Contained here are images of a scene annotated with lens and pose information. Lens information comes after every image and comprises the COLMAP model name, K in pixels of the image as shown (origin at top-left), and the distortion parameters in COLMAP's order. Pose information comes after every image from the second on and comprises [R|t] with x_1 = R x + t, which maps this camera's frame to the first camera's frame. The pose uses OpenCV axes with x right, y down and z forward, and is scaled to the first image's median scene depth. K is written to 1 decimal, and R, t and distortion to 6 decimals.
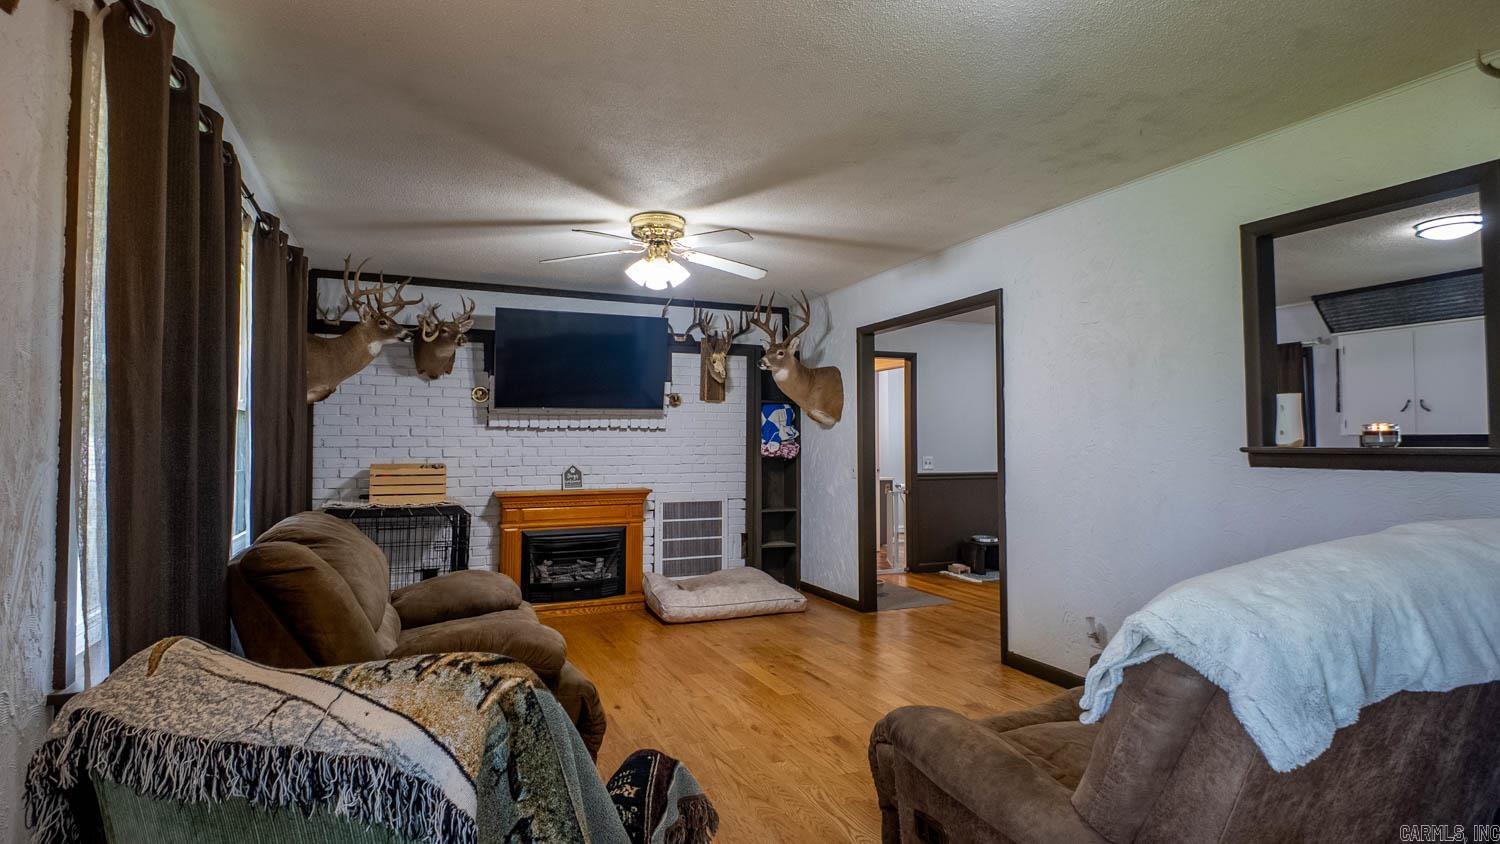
lens RADIAL K [[776.7, 0, 750.0], [0, 776.7, 422.0], [0, 0, 1]] dist [0.066031, -0.078496]
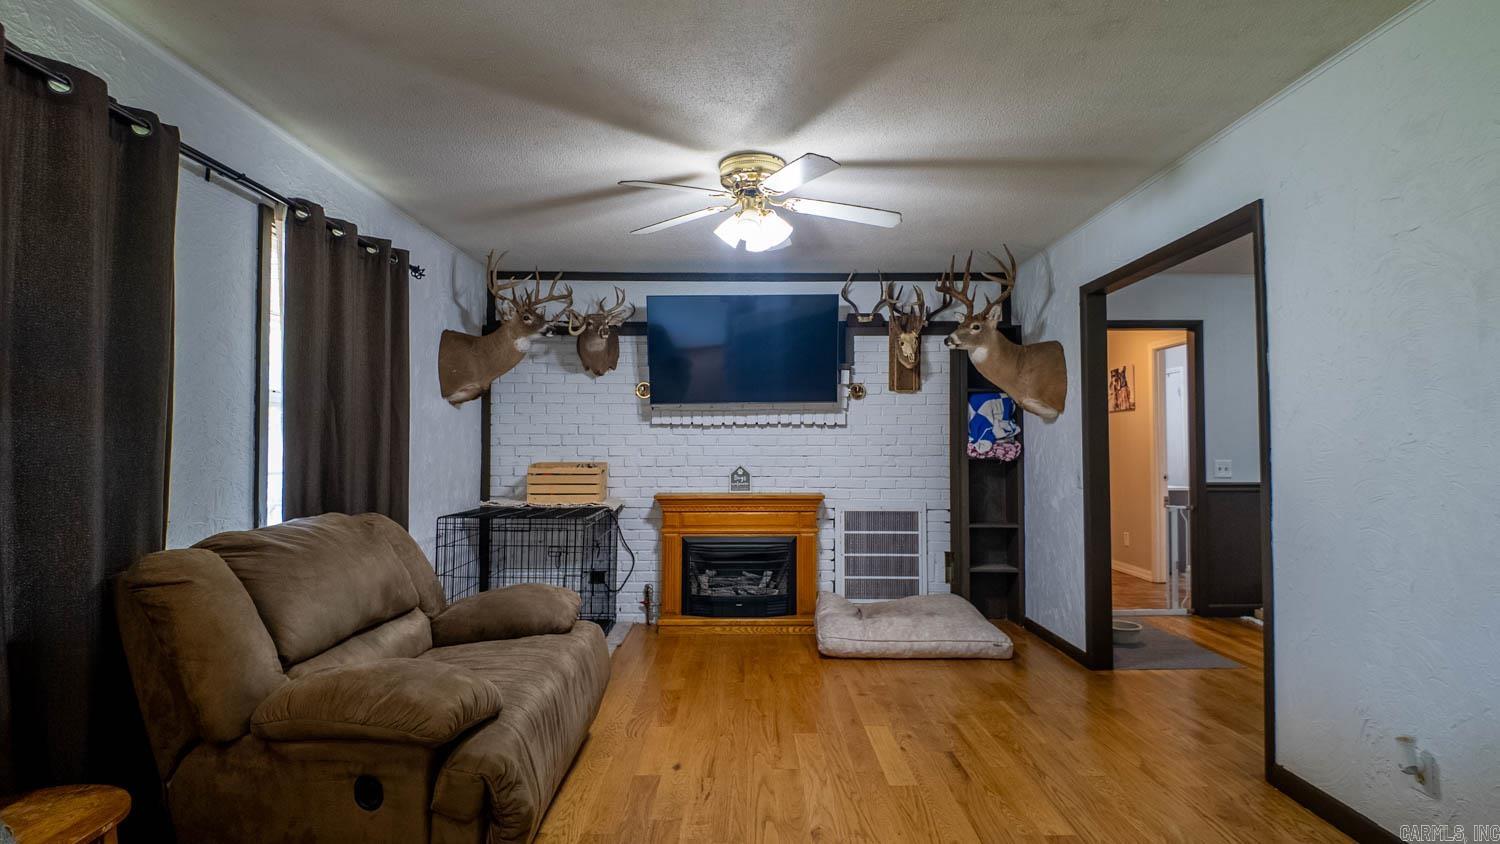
lens RADIAL K [[776.7, 0, 750.0], [0, 776.7, 422.0], [0, 0, 1]] dist [0.066031, -0.078496]
pose [[0.918478, -0.011154, -0.395314, 0.138454], [0.010618, 0.999937, -0.003545, 0.007775], [0.395329, -0.000942, 0.918539, 0.178207]]
